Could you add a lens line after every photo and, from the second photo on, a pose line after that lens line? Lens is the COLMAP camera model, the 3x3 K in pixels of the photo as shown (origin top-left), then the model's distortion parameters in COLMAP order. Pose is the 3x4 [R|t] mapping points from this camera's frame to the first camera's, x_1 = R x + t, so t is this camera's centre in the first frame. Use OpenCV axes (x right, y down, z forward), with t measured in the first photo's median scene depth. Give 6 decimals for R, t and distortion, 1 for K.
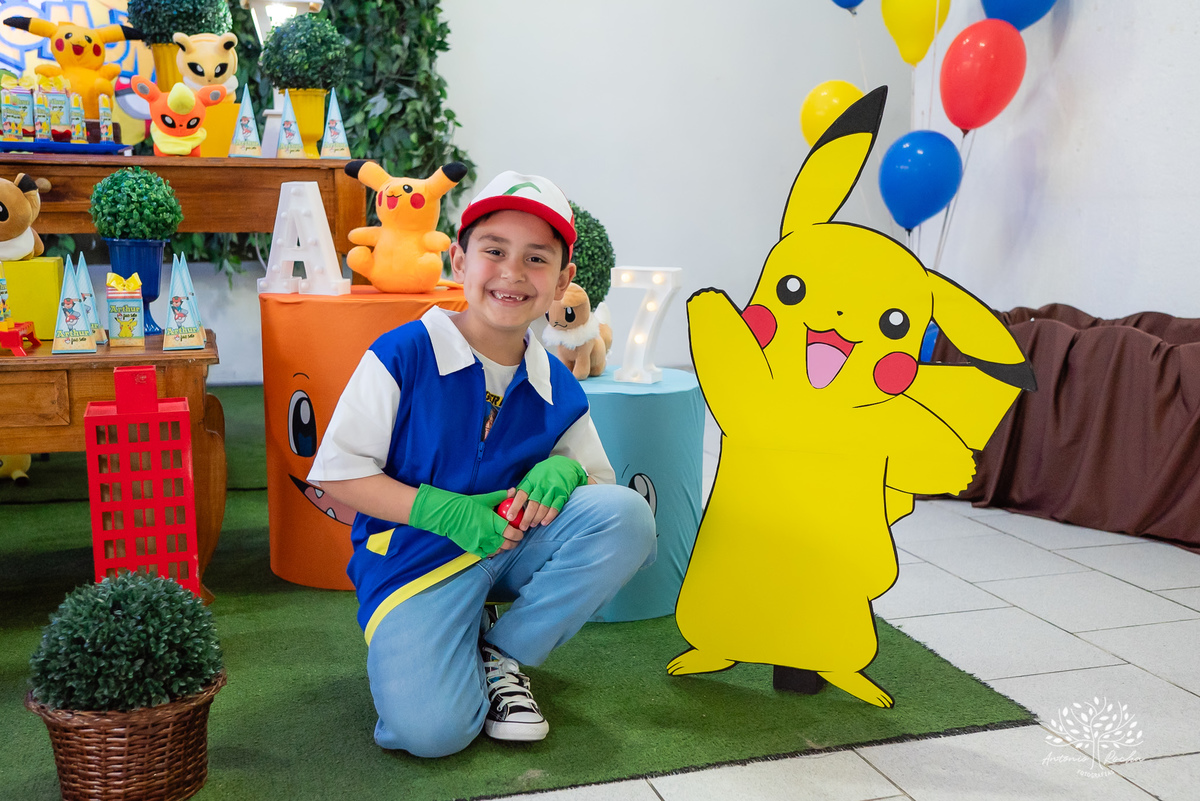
lens RADIAL K [[1239.1, 0, 618.1], [0, 1239.1, 402.9], [0, 0, 1]] dist [-0.006734, 0.190473]
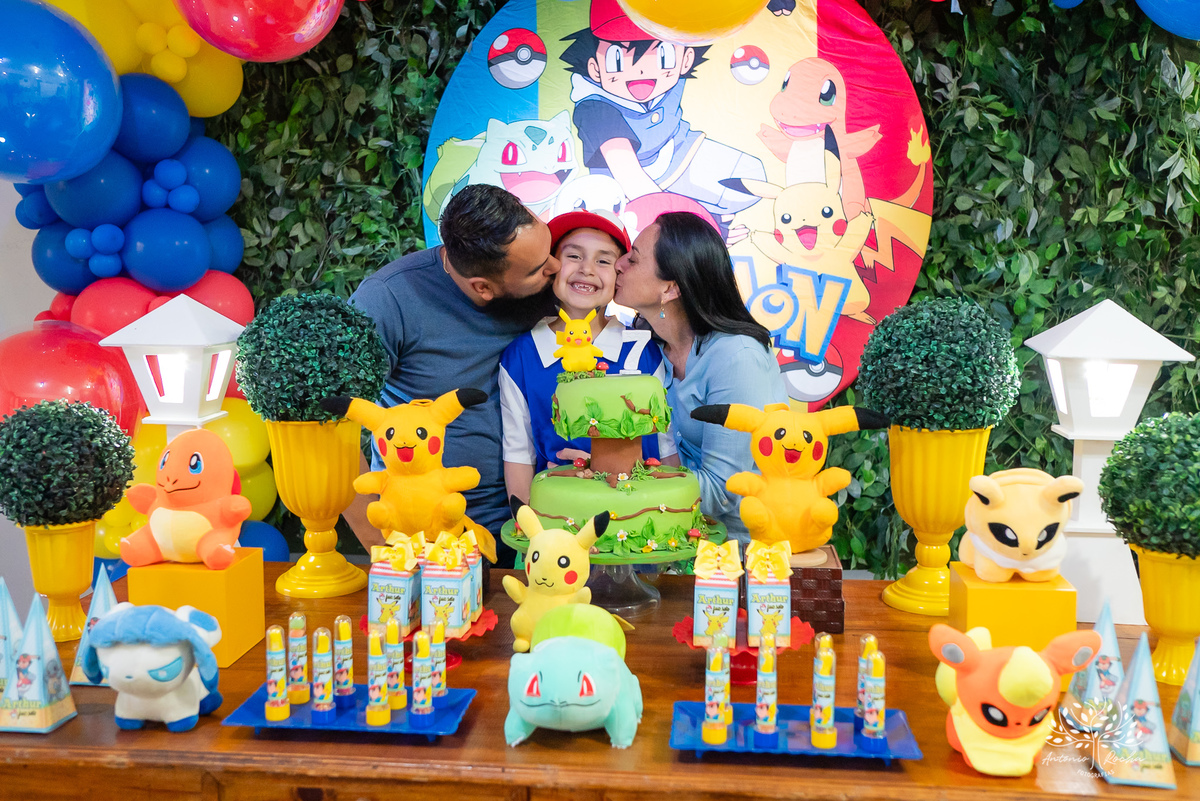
lens RADIAL K [[1239.1, 0, 618.1], [0, 1239.1, 402.9], [0, 0, 1]] dist [-0.006734, 0.190473]
pose [[0.908339, 0.041935, -0.416126, -0.257729], [-0.064559, 0.997094, -0.040440, -0.283504], [0.413221, 0.063597, 0.908407, 0.404119]]
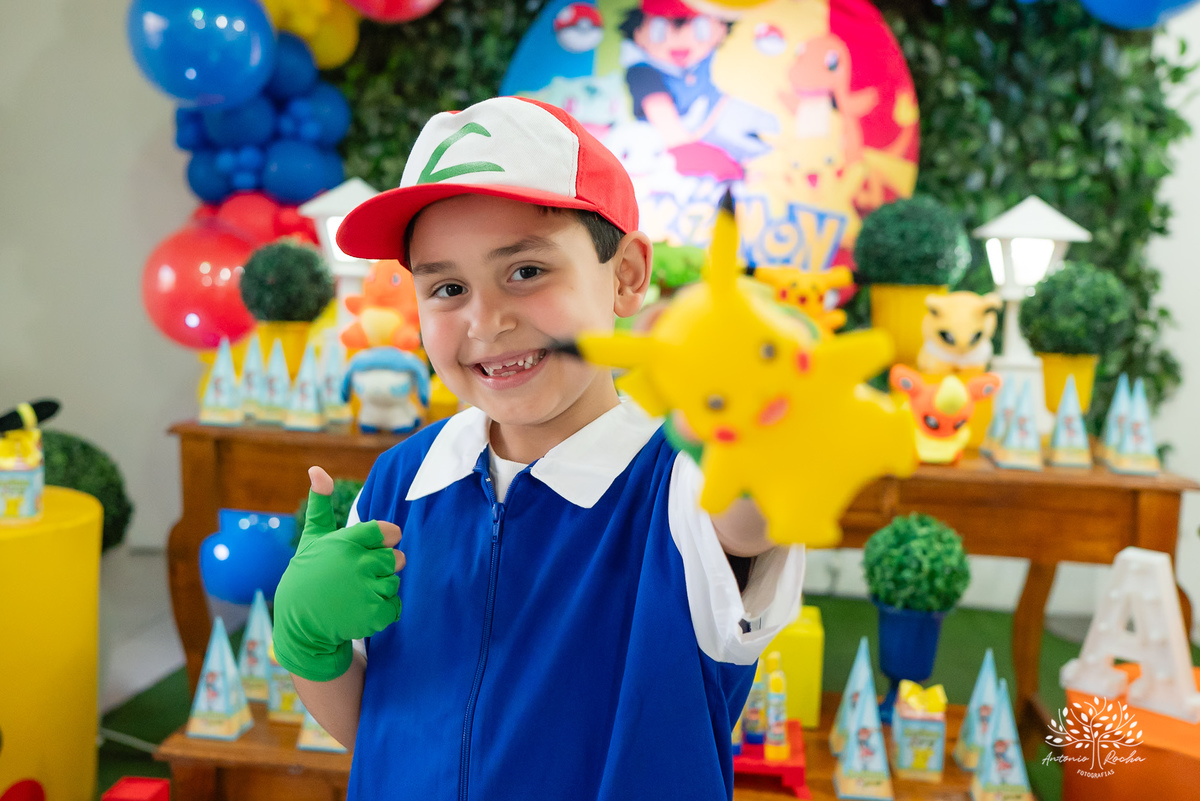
lens RADIAL K [[1291.2, 0, 594.5], [0, 1291.2, 370.5], [0, 0, 1]] dist [0.008253, 0.215470]
pose [[0.904805, 0.058980, -0.421722, -0.180135], [-0.099553, 0.992215, -0.074824, -0.152741], [0.414026, 0.109684, 0.903633, 0.122337]]
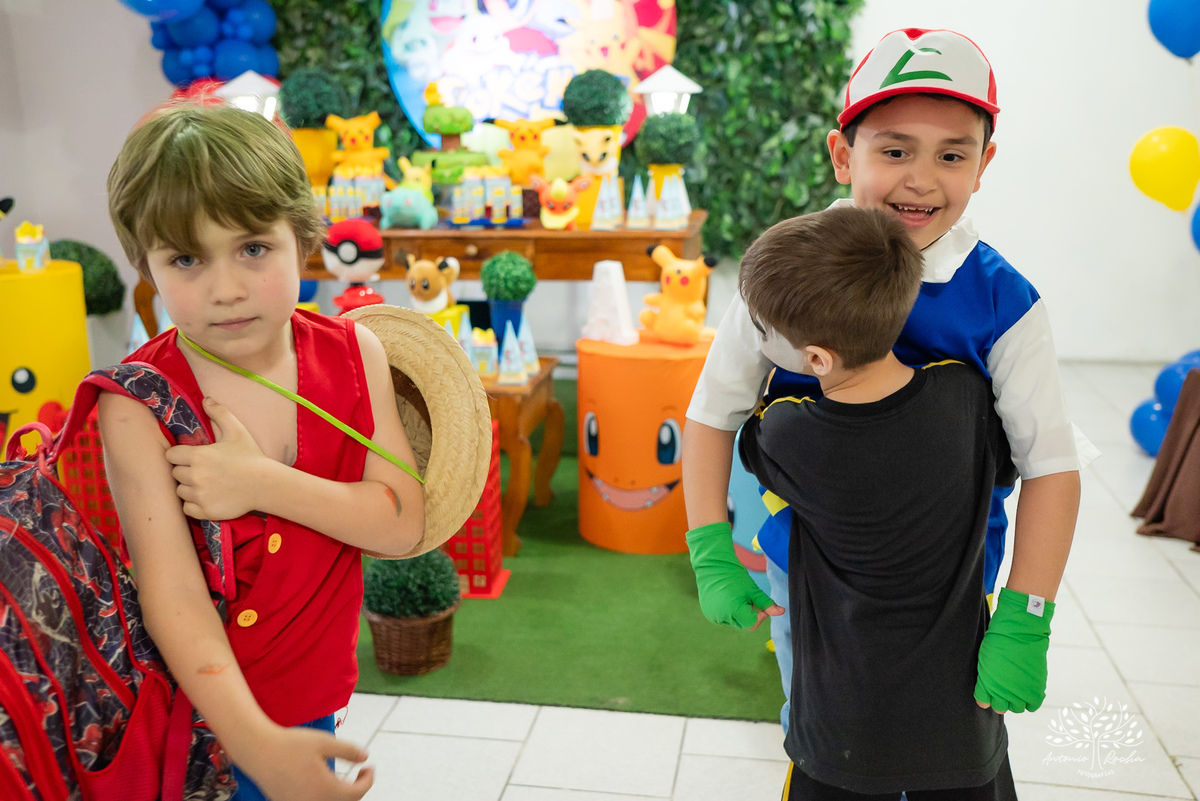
lens RADIAL K [[1180.1, 0, 600.0], [0, 1180.1, 400.5], [0, 0, 1]] dist [-0.004206, 0.172256]
pose [[0.892090, 0.090348, -0.442733, 0.272371], [-0.060916, 0.994909, 0.080288, -0.101087], [0.447732, -0.044655, 0.893052, -0.172989]]
